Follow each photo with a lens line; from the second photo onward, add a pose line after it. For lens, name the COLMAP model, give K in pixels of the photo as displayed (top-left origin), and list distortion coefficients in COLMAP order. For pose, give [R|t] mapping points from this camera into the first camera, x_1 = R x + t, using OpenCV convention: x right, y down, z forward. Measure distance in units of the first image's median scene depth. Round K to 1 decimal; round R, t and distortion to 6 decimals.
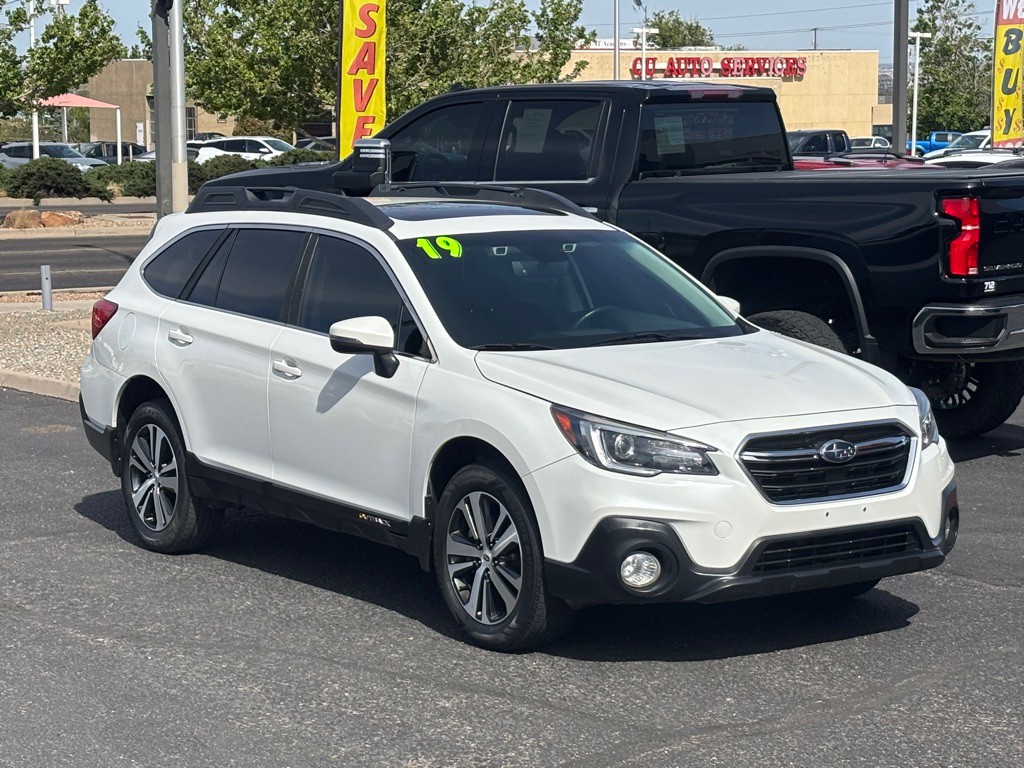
lens RADIAL K [[2467.9, 0, 500.1], [0, 2467.9, 364.8], [0, 0, 1]] dist [0.212917, -0.747617]
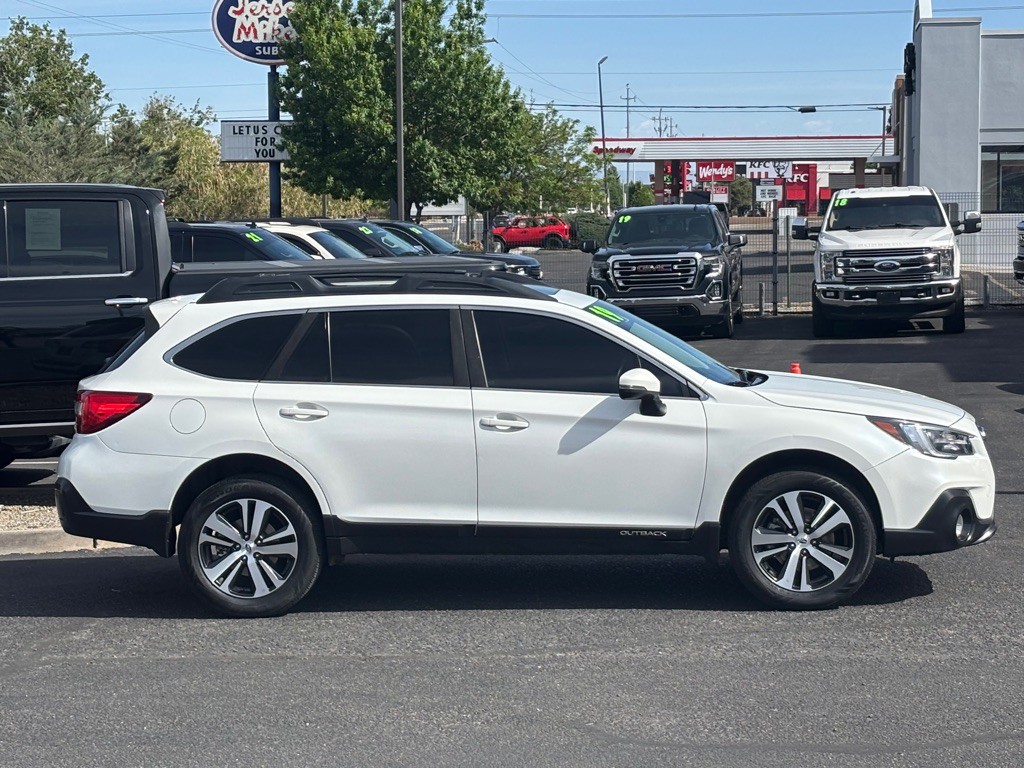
lens RADIAL K [[2465.0, 0, 512.0], [0, 2465.0, 384.0], [0, 0, 1]] dist [0.219382, -0.757869]
pose [[0.630643, -0.062252, 0.773573, -1.056379], [0.092130, 0.995734, 0.005022, -0.024013], [-0.770585, 0.068102, 0.633688, 0.271440]]
